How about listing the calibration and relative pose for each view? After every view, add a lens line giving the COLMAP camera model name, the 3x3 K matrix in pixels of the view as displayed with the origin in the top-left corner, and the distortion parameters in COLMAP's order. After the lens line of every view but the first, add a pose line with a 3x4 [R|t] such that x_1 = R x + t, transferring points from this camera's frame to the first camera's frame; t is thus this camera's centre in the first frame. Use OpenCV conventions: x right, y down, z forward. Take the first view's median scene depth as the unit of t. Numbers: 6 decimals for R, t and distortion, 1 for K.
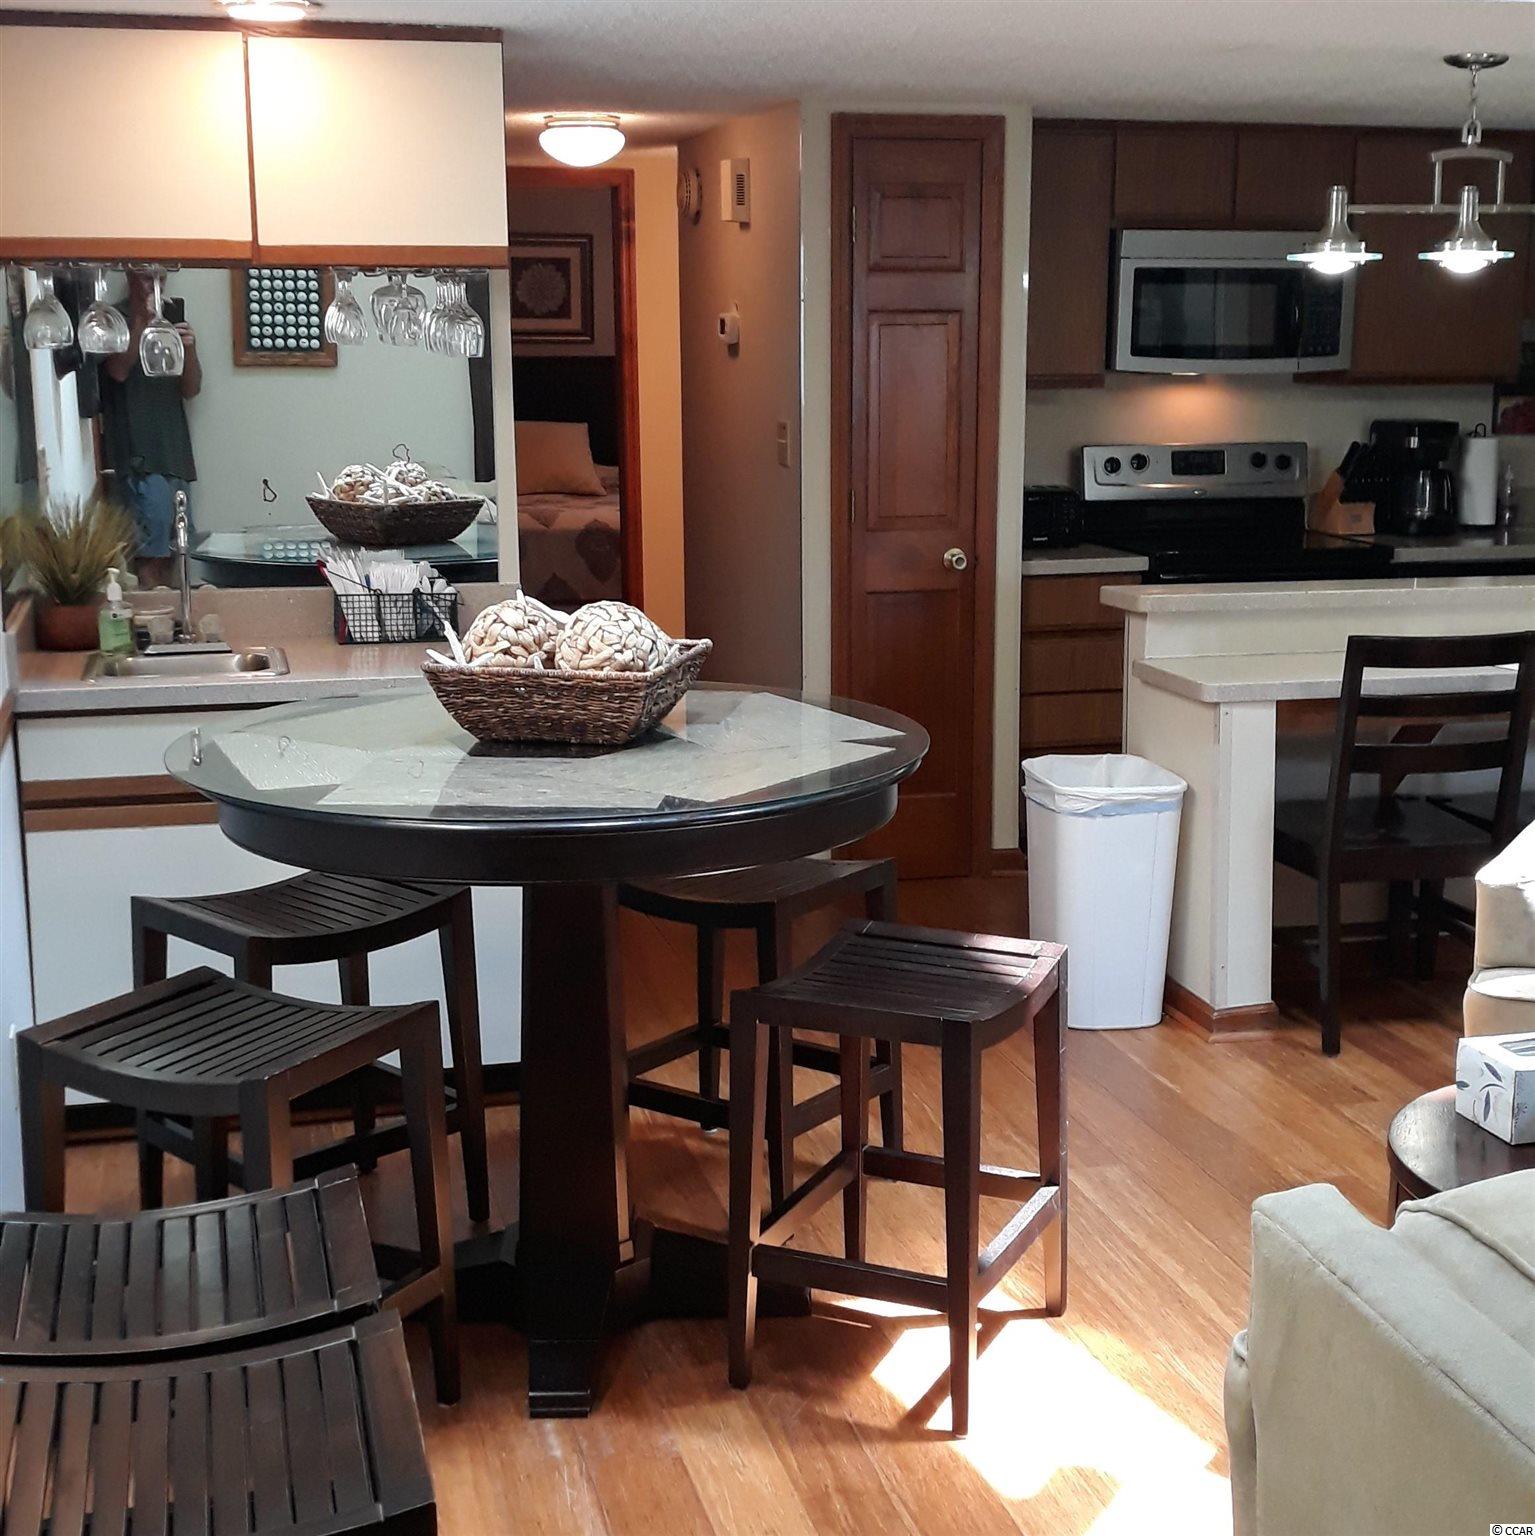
lens RADIAL K [[2244.9, 0, 770.3], [0, 2244.9, 772.6], [0, 0, 1]] dist [0.300601, -1.136137]
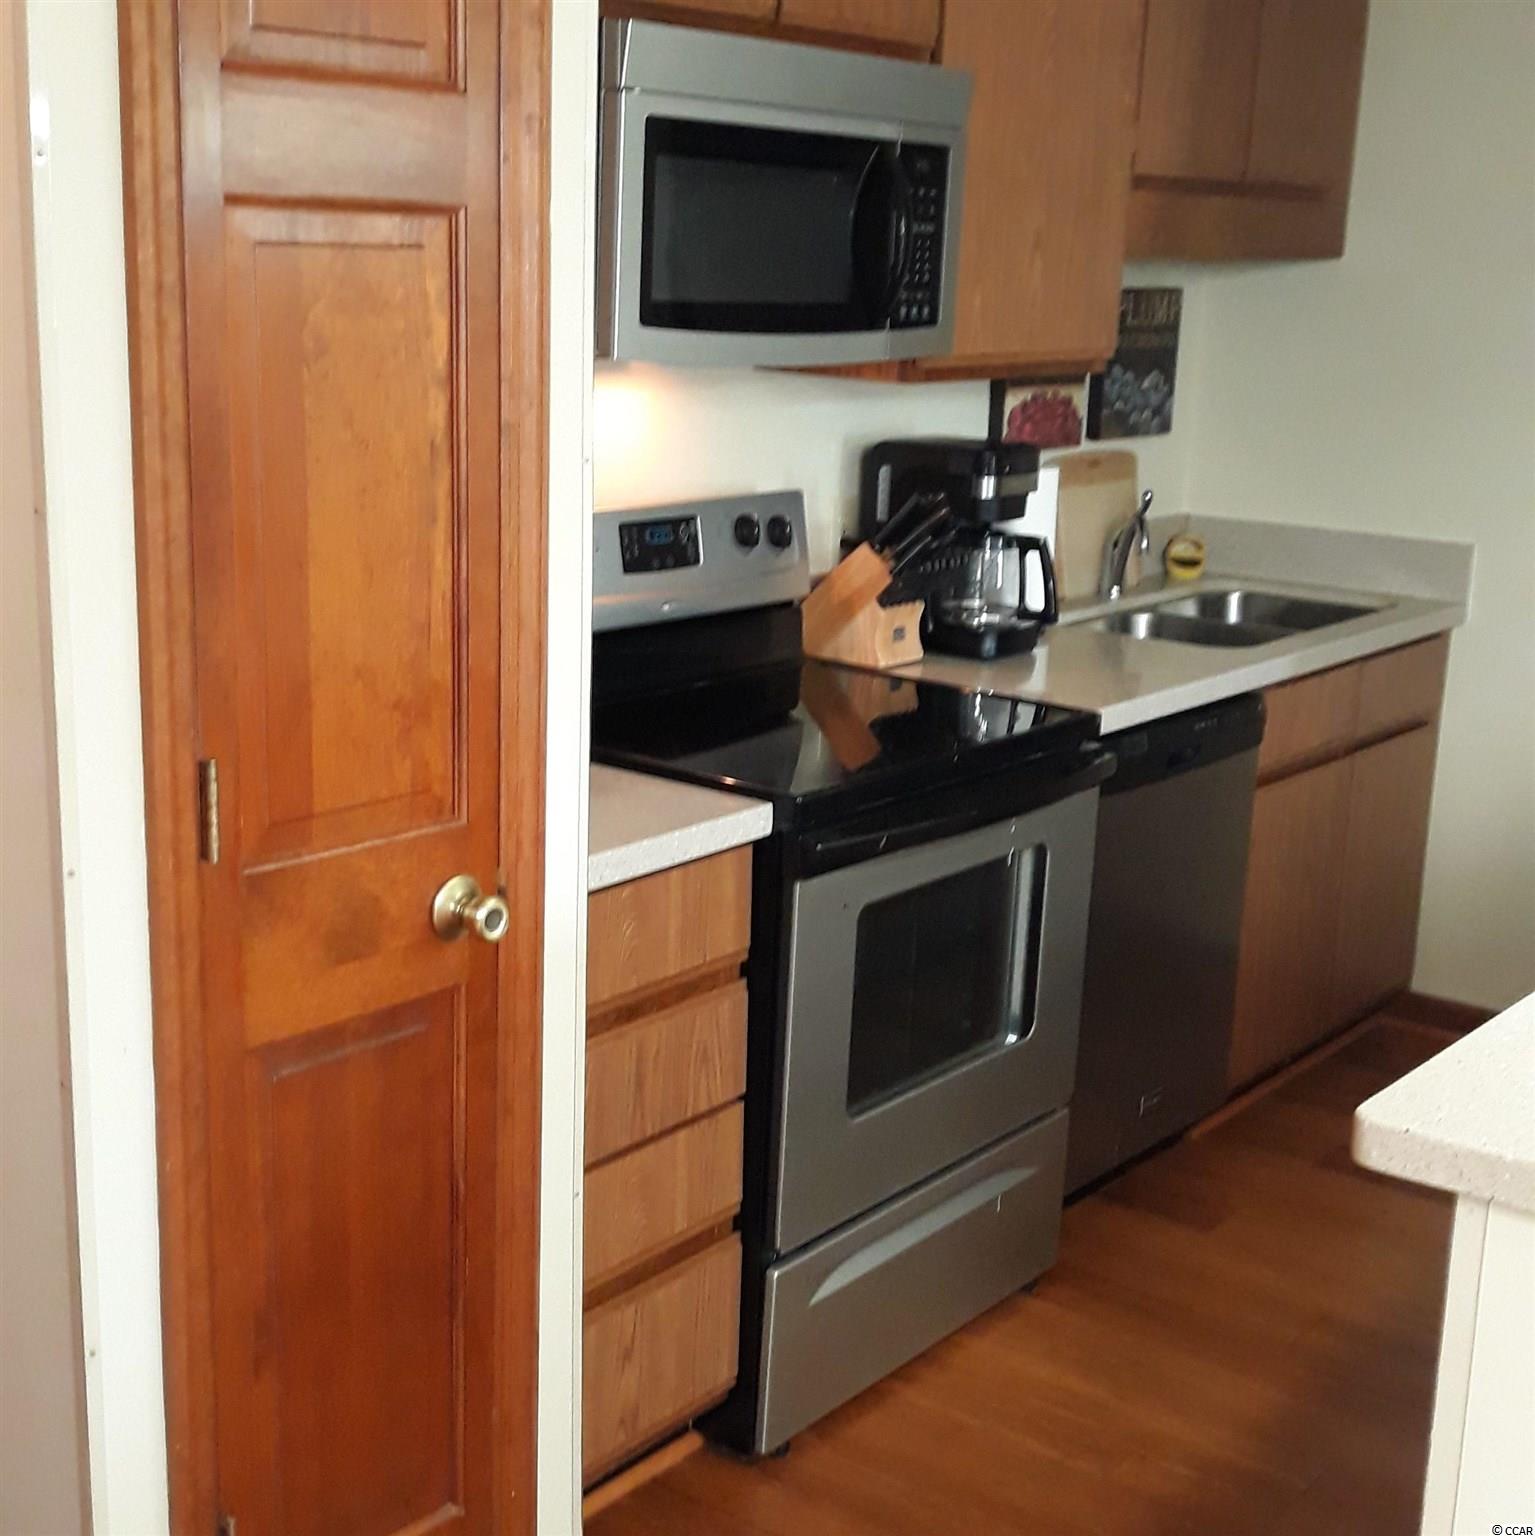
lens RADIAL K [[2244.9, 0, 770.3], [0, 2244.9, 772.6], [0, 0, 1]] dist [0.300601, -1.136137]
pose [[0.793006, -0.116688, 0.597935, -0.086216], [0.084818, 0.993073, 0.081311, -0.133803], [-0.603281, -0.013765, 0.797410, 0.651045]]
